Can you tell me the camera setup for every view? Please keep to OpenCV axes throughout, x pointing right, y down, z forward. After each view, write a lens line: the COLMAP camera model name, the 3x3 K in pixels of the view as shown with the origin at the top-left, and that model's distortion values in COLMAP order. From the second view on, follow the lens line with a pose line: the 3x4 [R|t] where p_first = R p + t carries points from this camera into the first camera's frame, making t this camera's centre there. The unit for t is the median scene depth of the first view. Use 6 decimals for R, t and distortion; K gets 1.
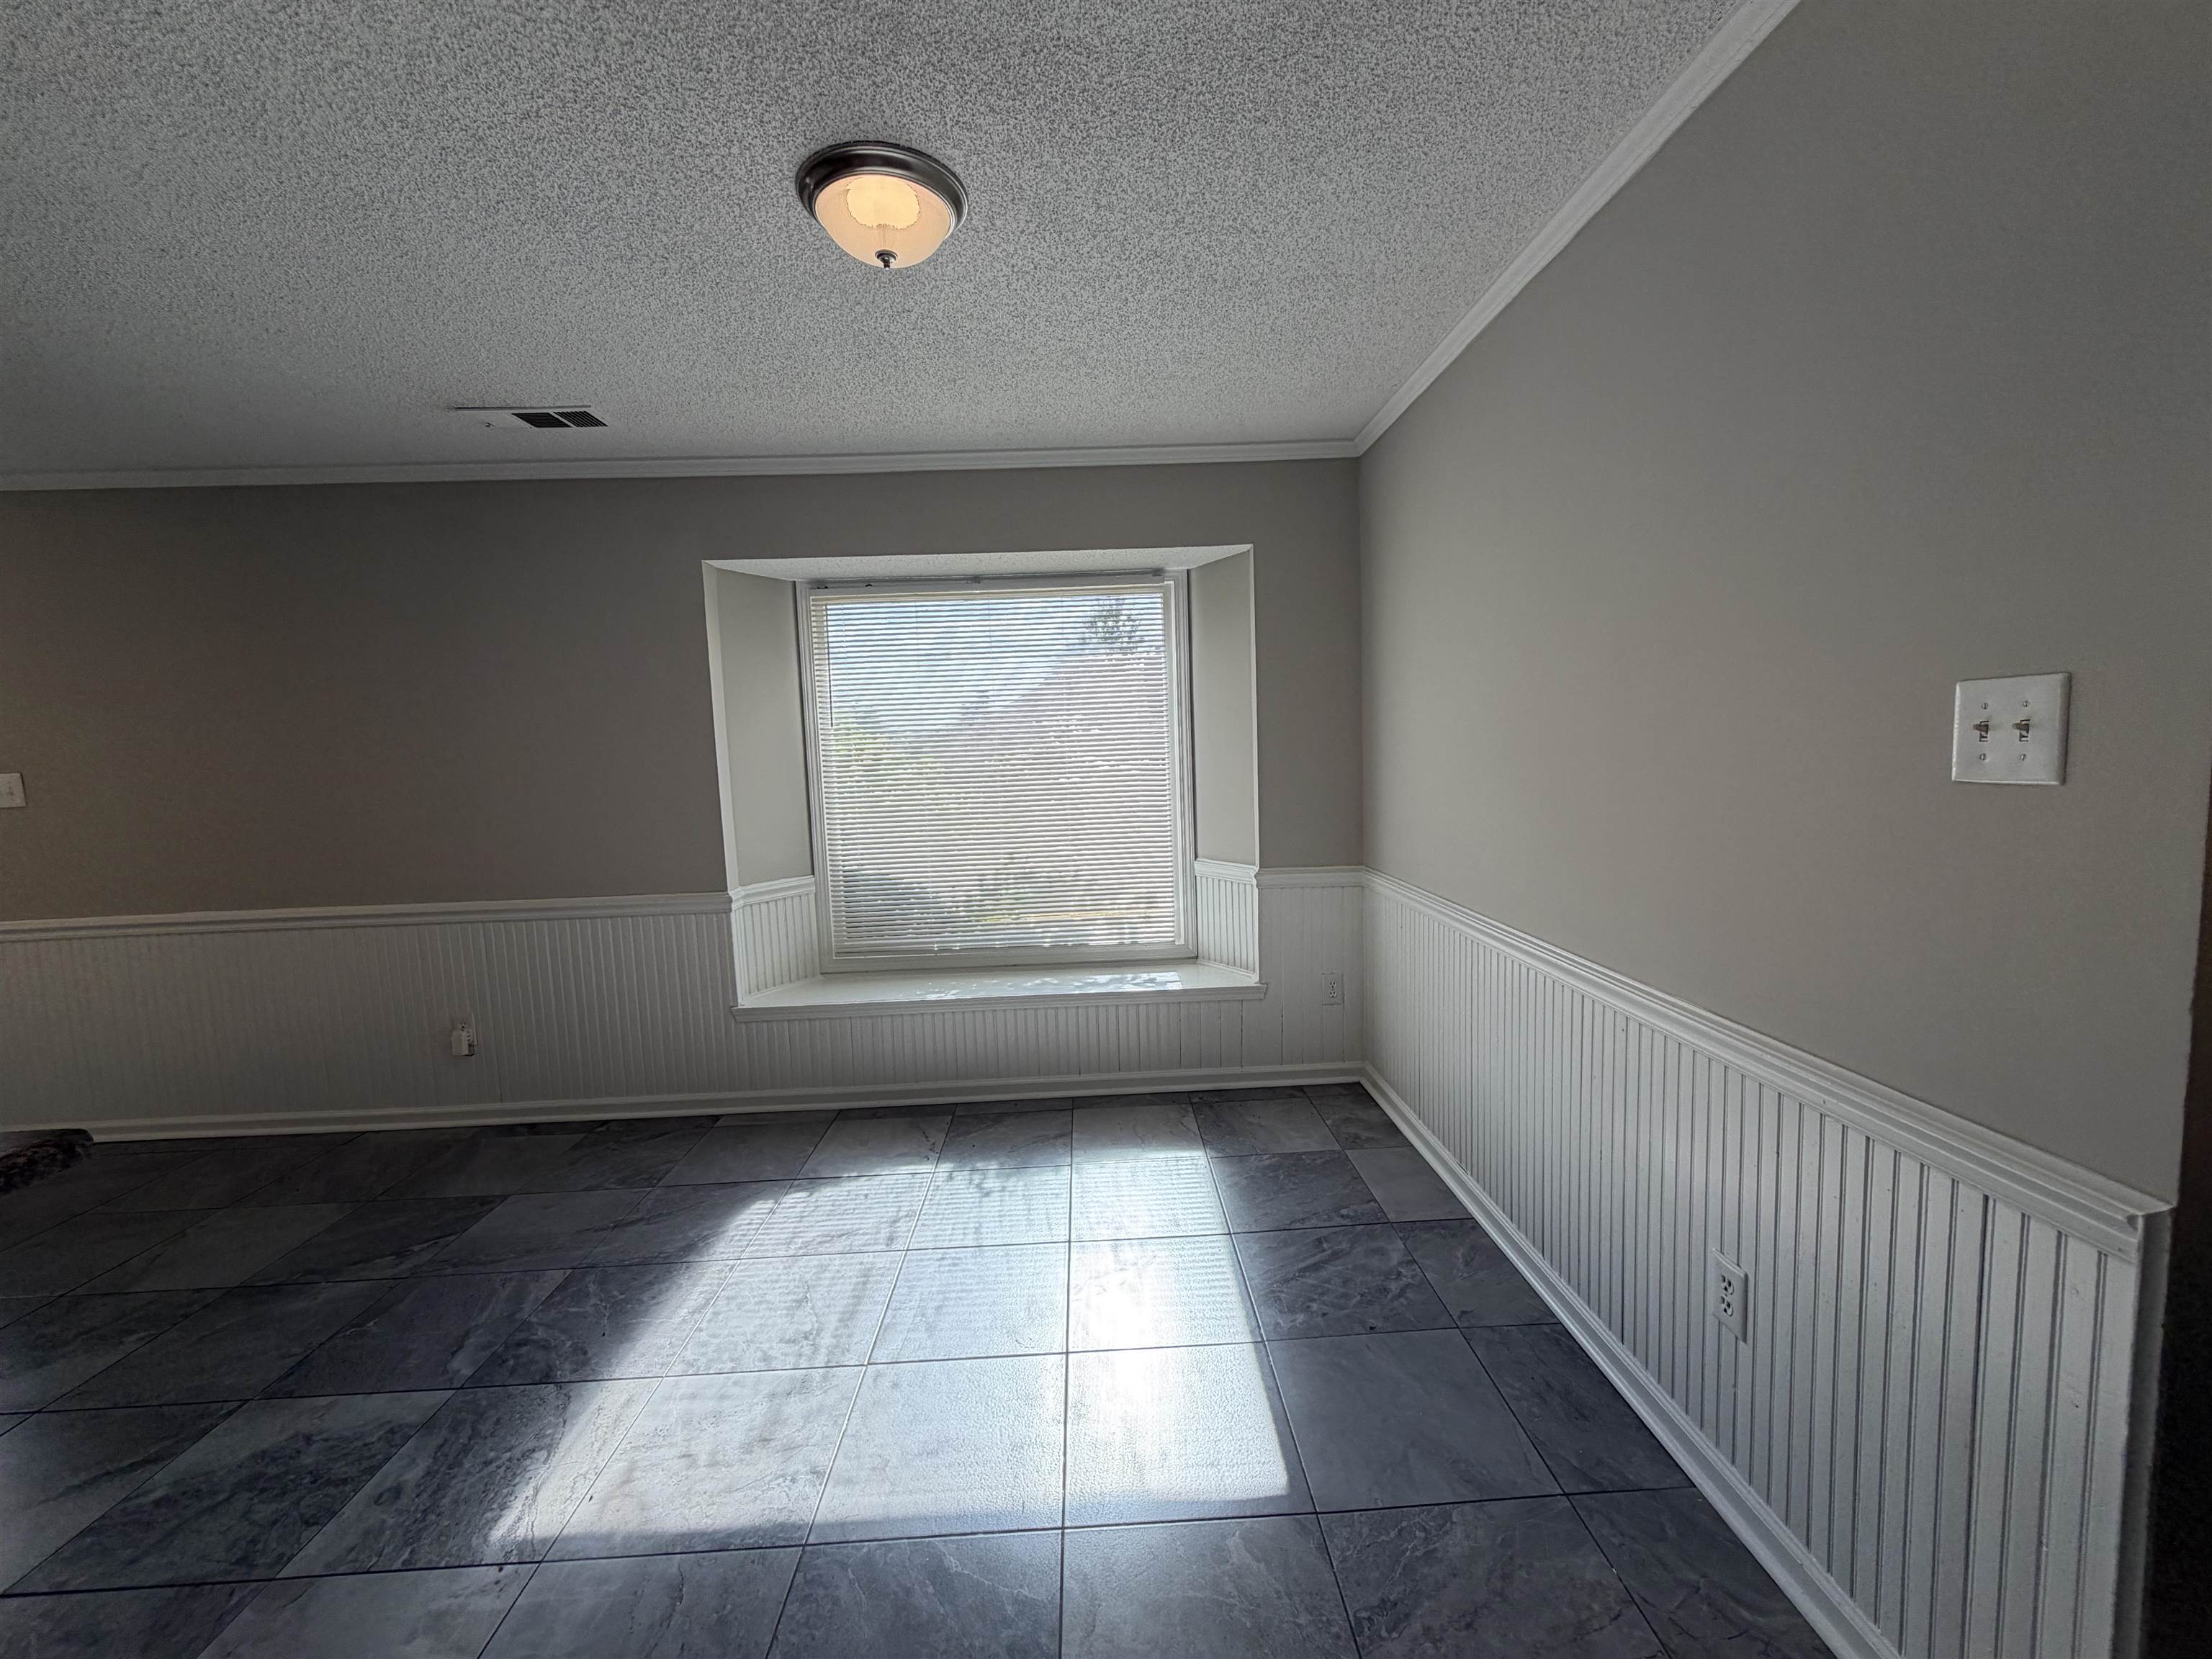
lens RADIAL K [[880.7, 0, 1108.4], [0, 880.7, 832.1], [0, 0, 1]] dist [-0.001716, 0.000309]
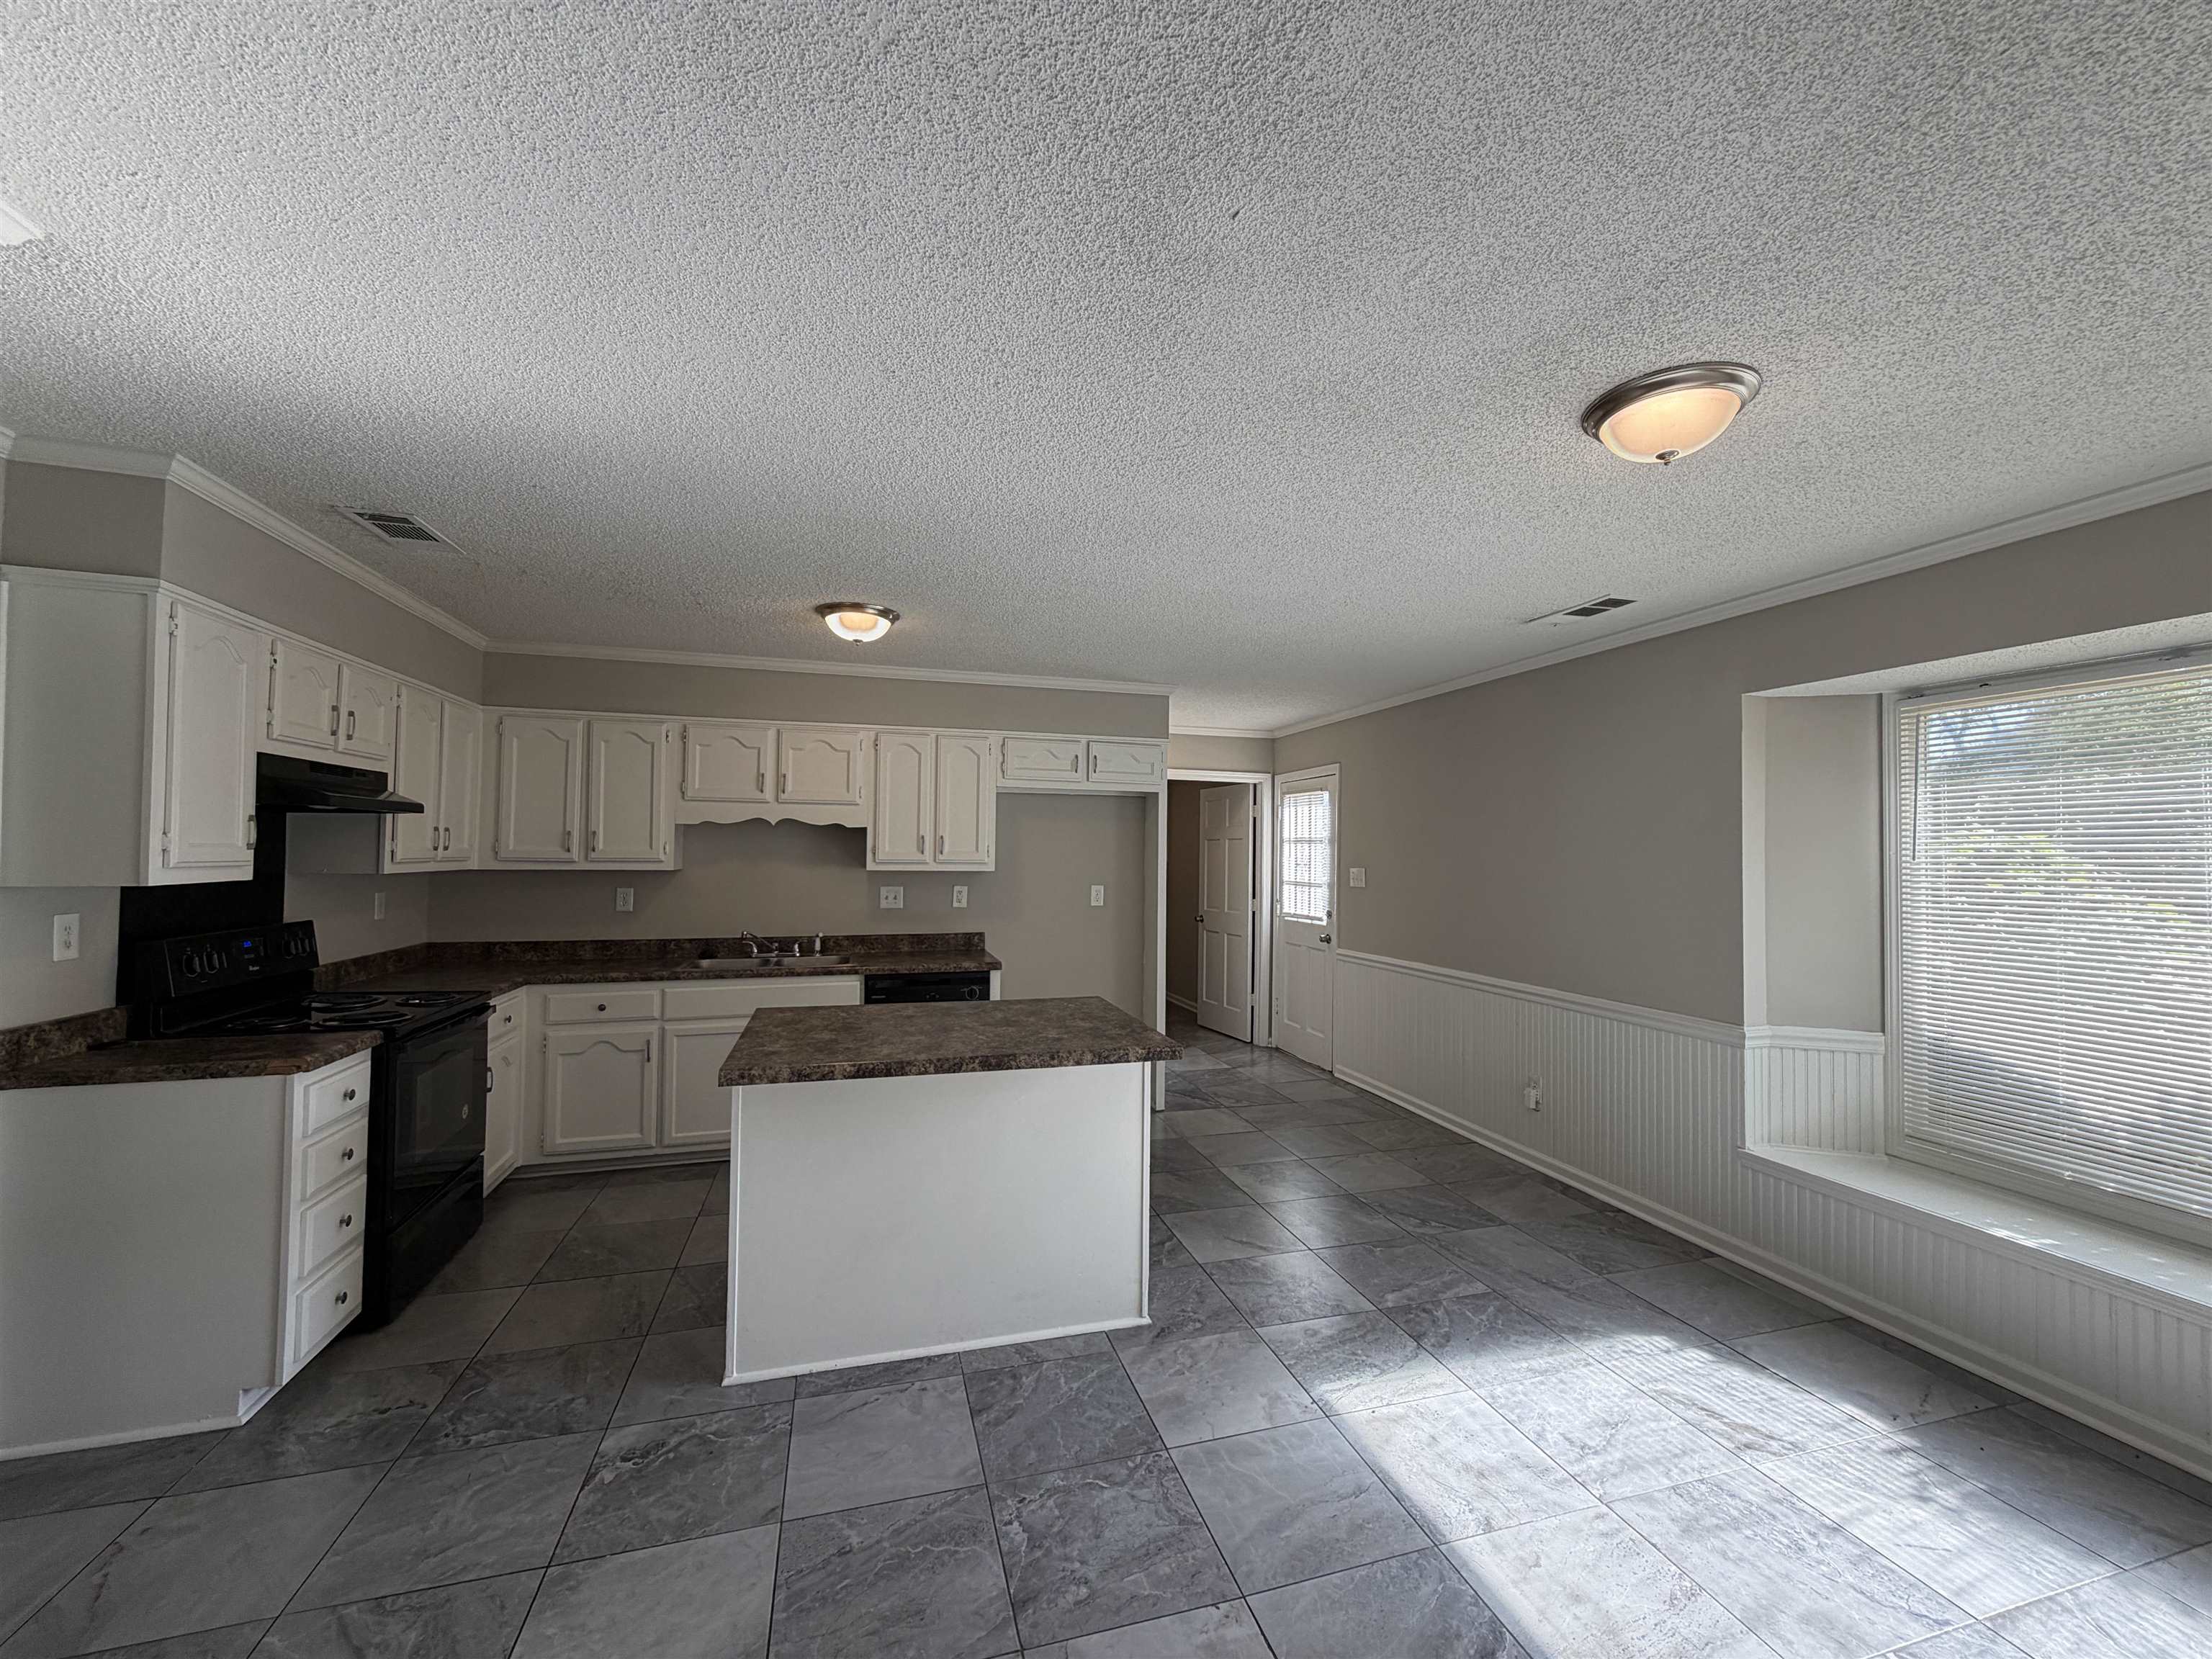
lens RADIAL K [[880.7, 0, 1110.4], [0, 880.7, 833.0], [0, 0, 1]] dist [-0.001716, 0.000309]
pose [[0.242012, 0.012341, -0.970195, 0.420681], [-0.110784, 0.993731, -0.014994, -0.065955], [0.963928, 0.111110, 0.241862, 0.086627]]
